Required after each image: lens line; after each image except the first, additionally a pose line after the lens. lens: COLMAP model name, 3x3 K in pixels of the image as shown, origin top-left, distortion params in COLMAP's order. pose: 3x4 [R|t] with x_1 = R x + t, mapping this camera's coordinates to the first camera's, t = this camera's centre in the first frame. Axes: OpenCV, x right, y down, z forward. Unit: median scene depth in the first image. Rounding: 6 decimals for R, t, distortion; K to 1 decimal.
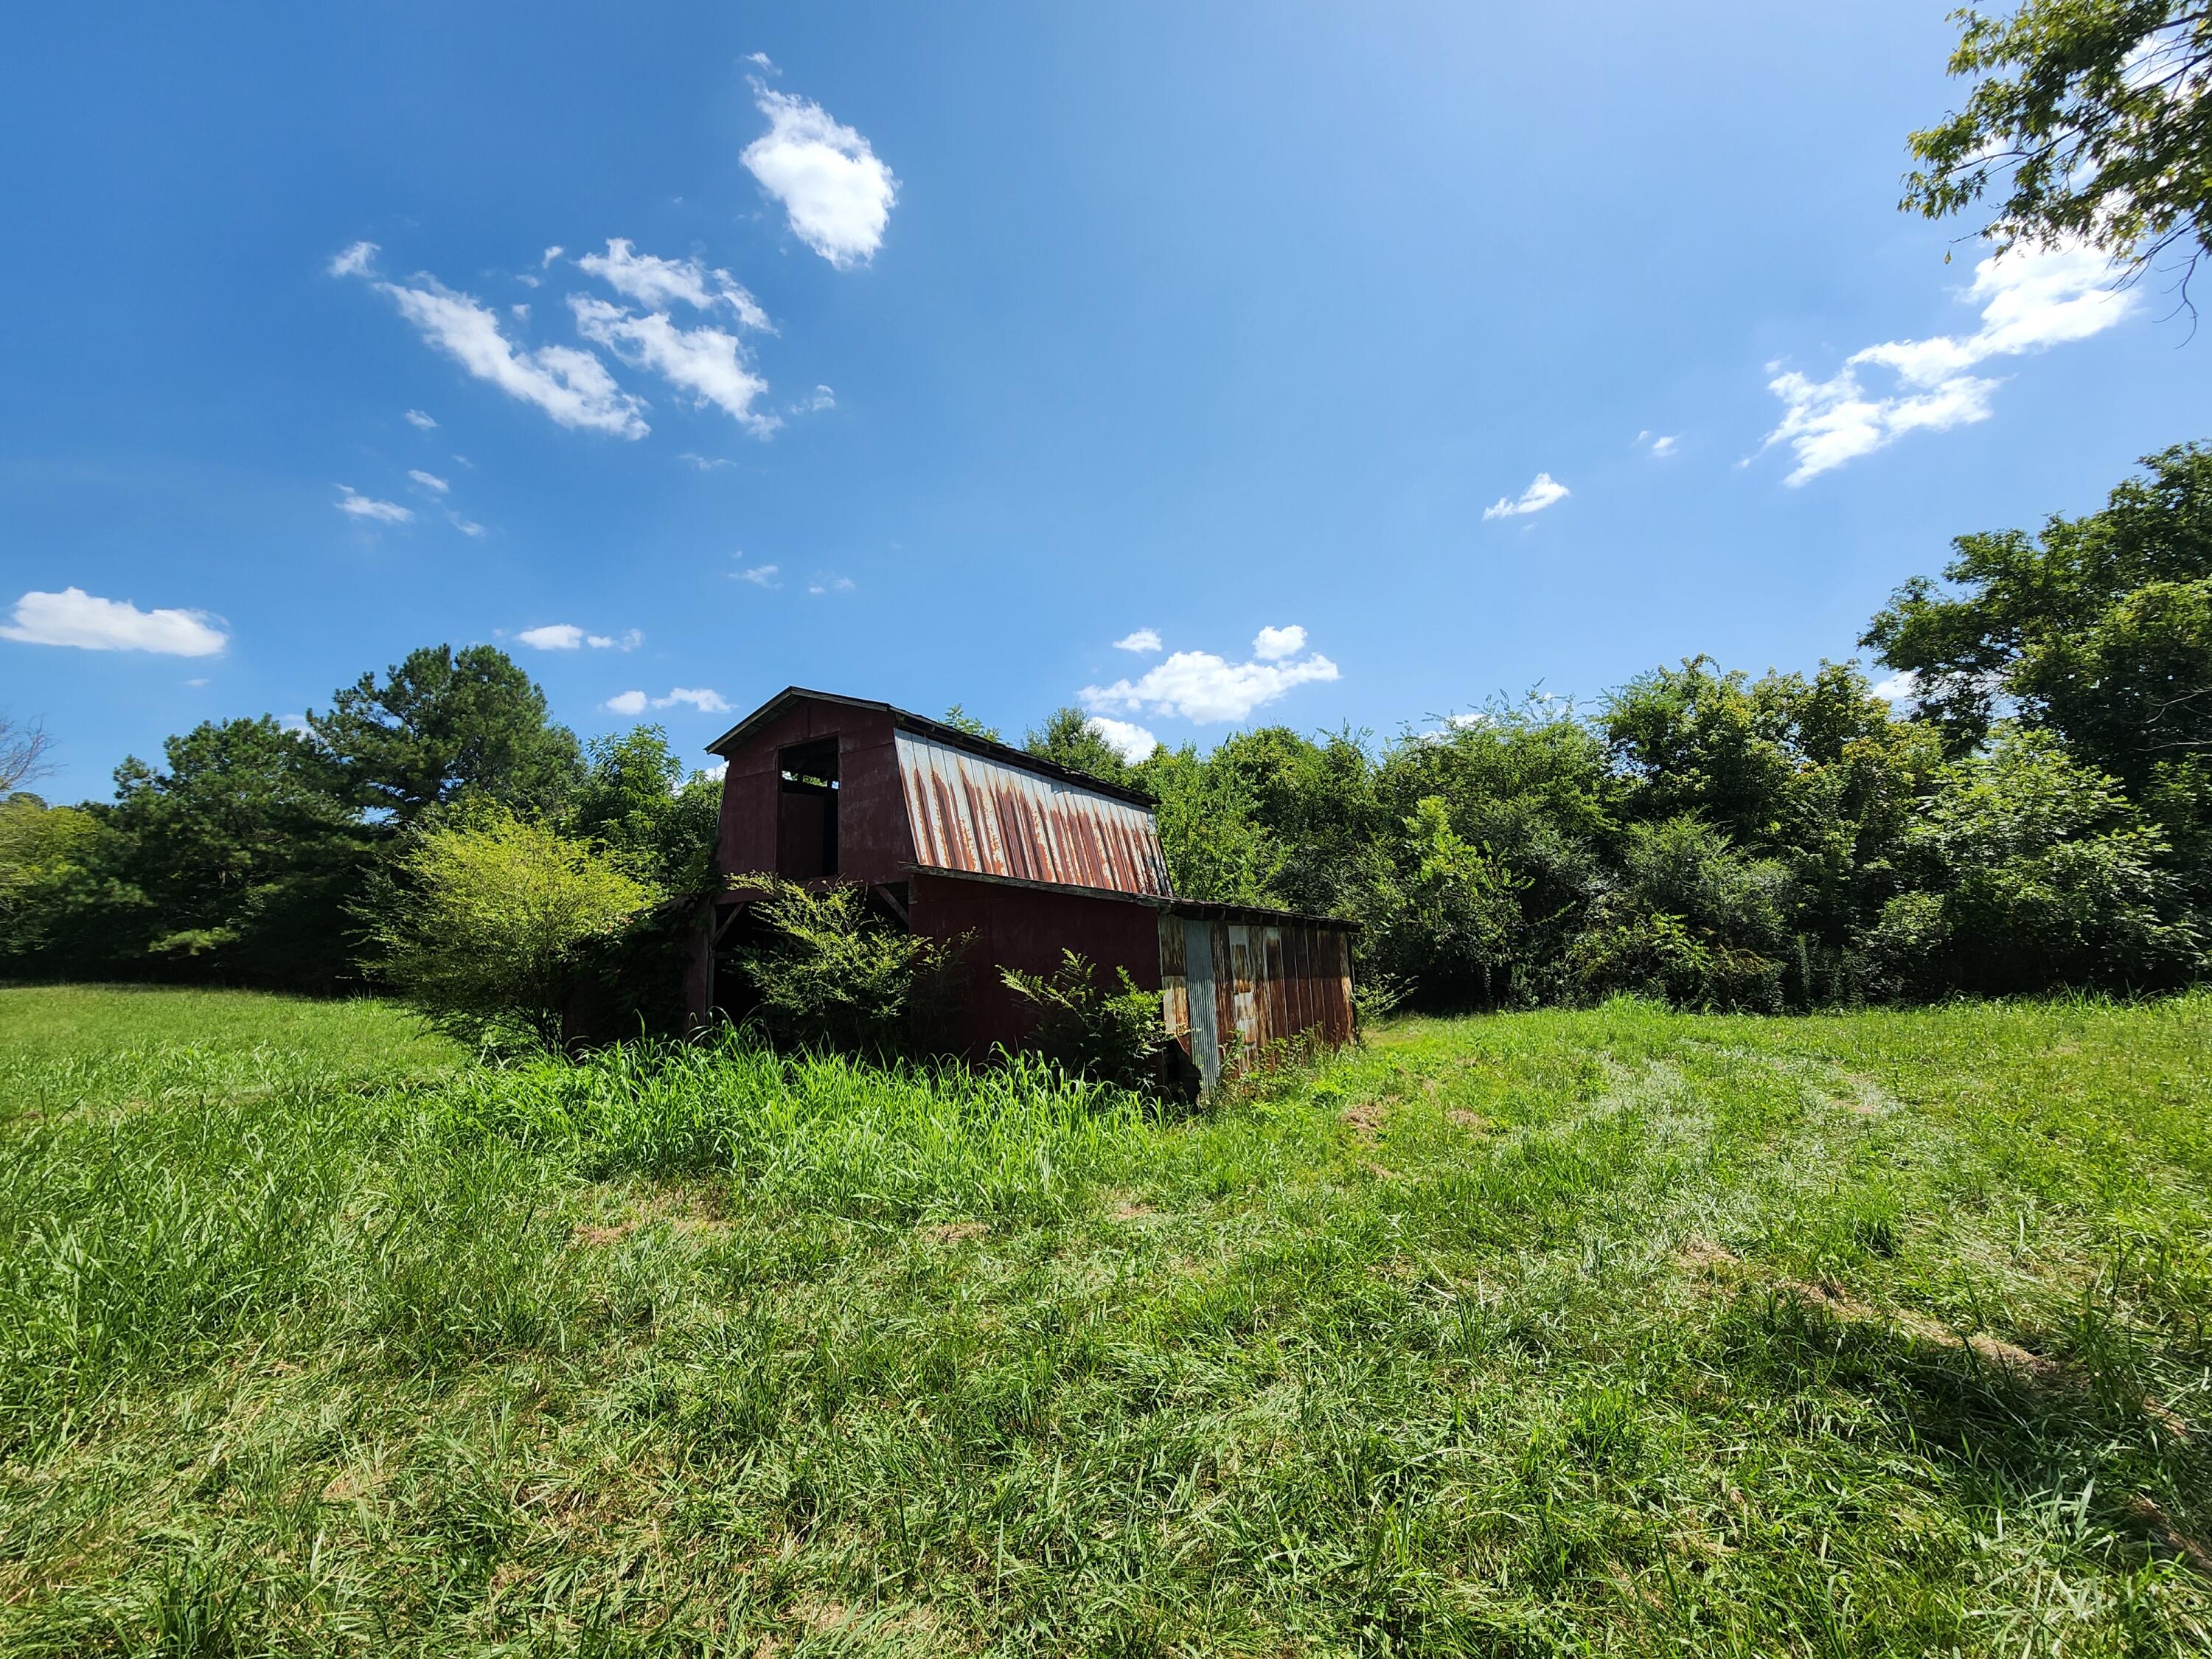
lens RADIAL K [[888.5, 0, 1106.0], [0, 888.5, 829.5], [0, 0, 1]] dist [-0.031912, 0.011423]
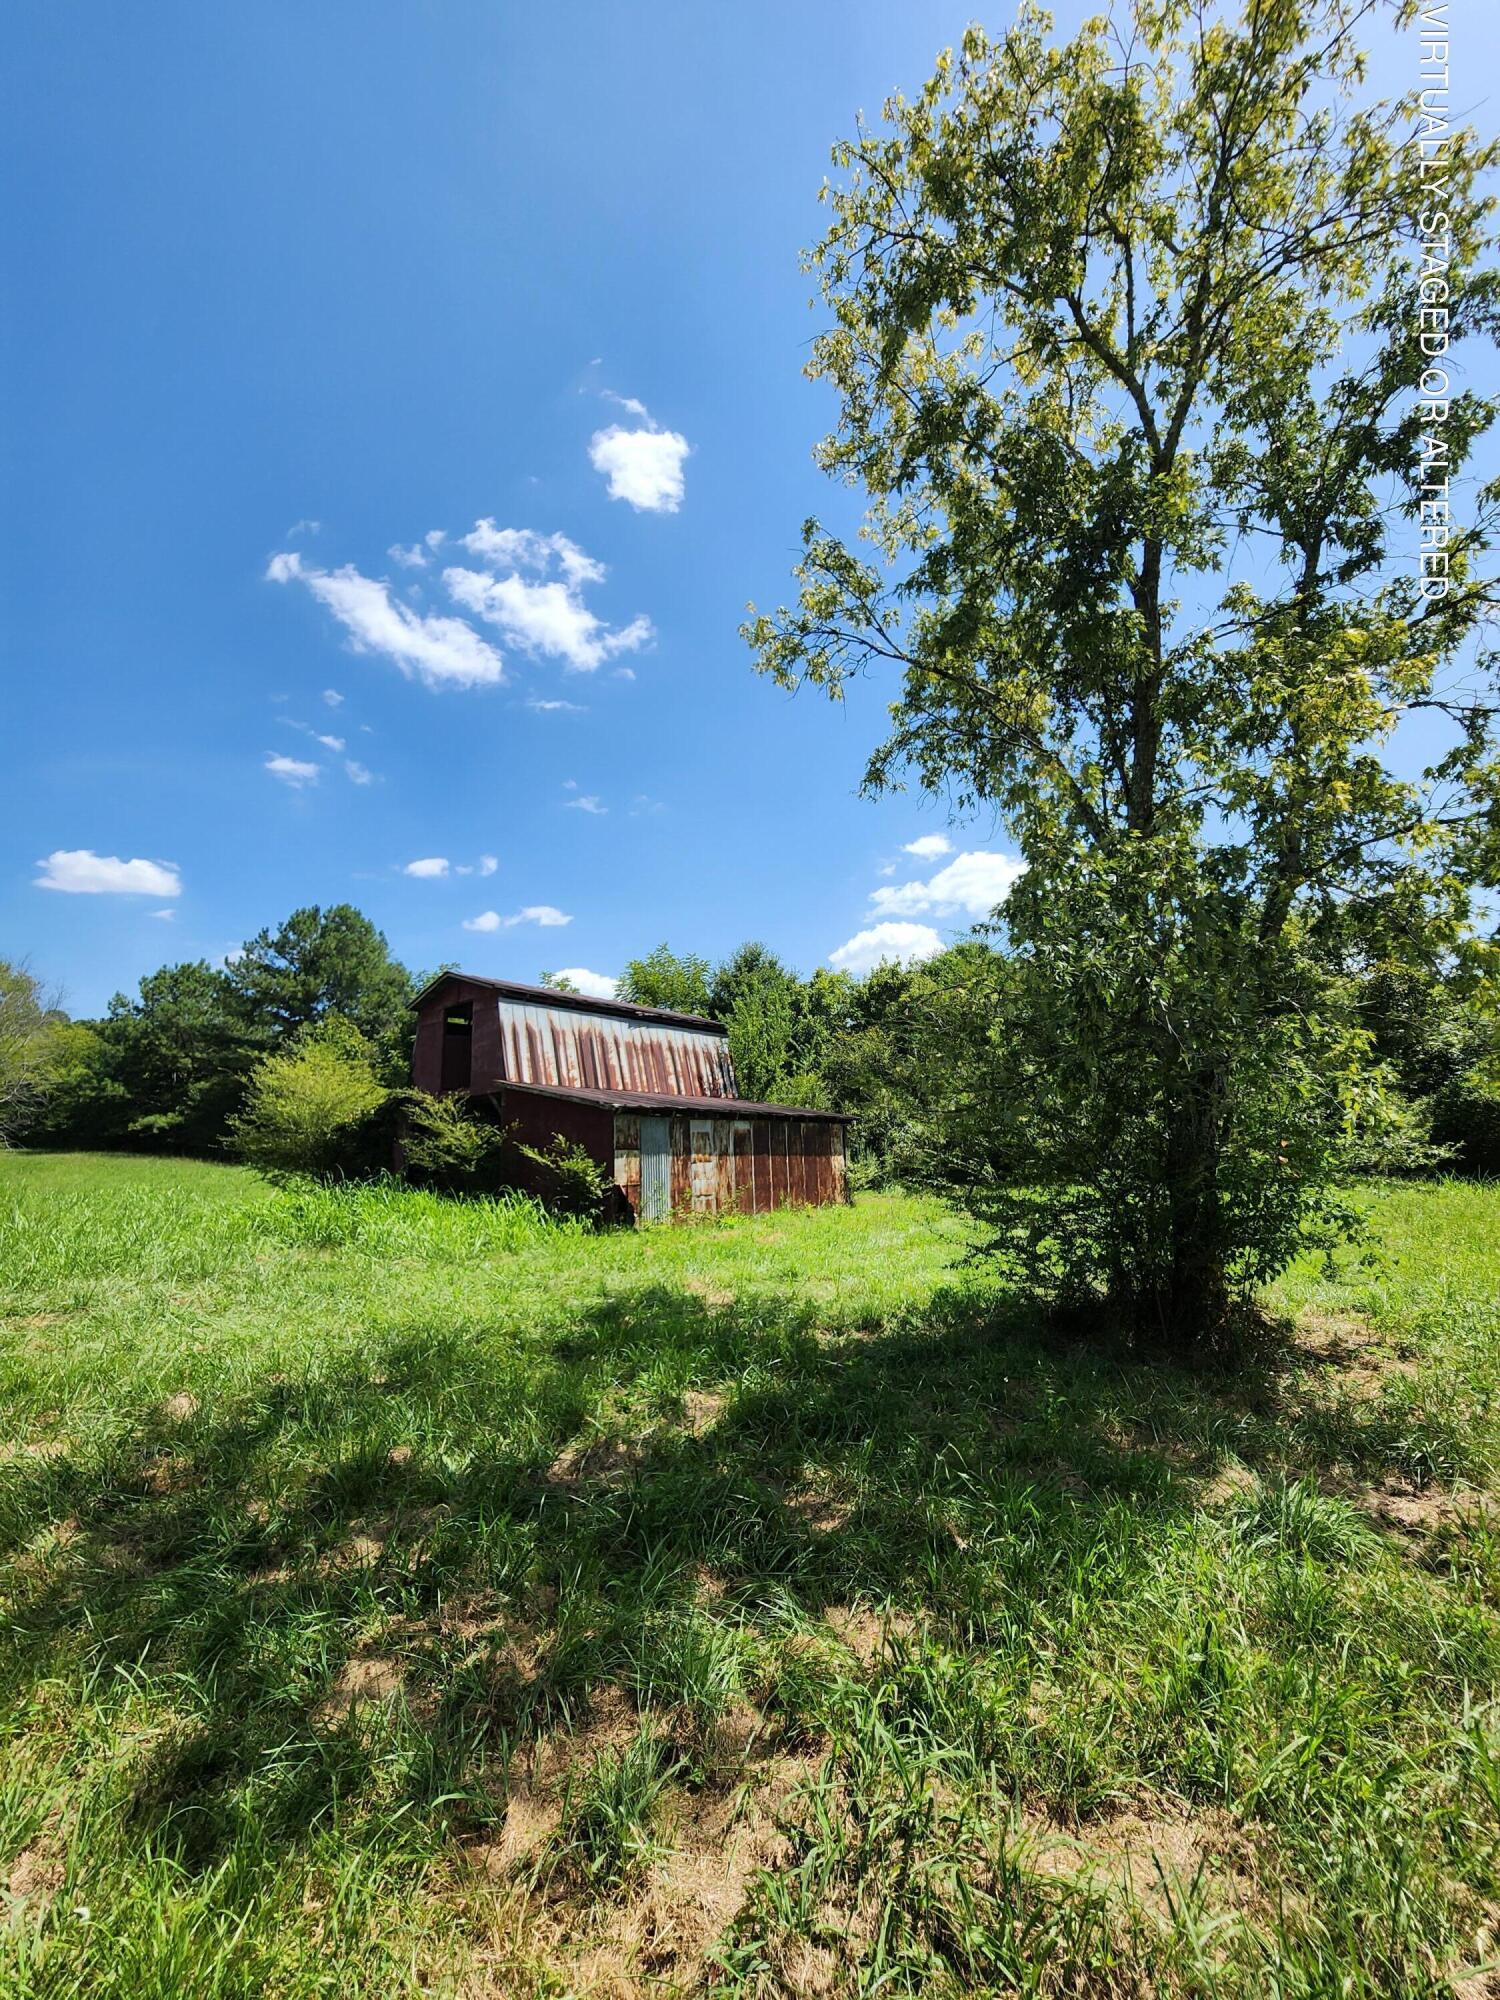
lens RADIAL K [[818.2, 0, 750.0], [0, 818.2, 1000.0], [0, 0, 1]] dist [-0.000572, -0.000062]
pose [[0.981640, -0.019645, -0.189731, 0.154604], [0.014281, 0.999460, -0.029598, -0.017848], [0.190210, 0.026345, 0.981390, -0.123672]]
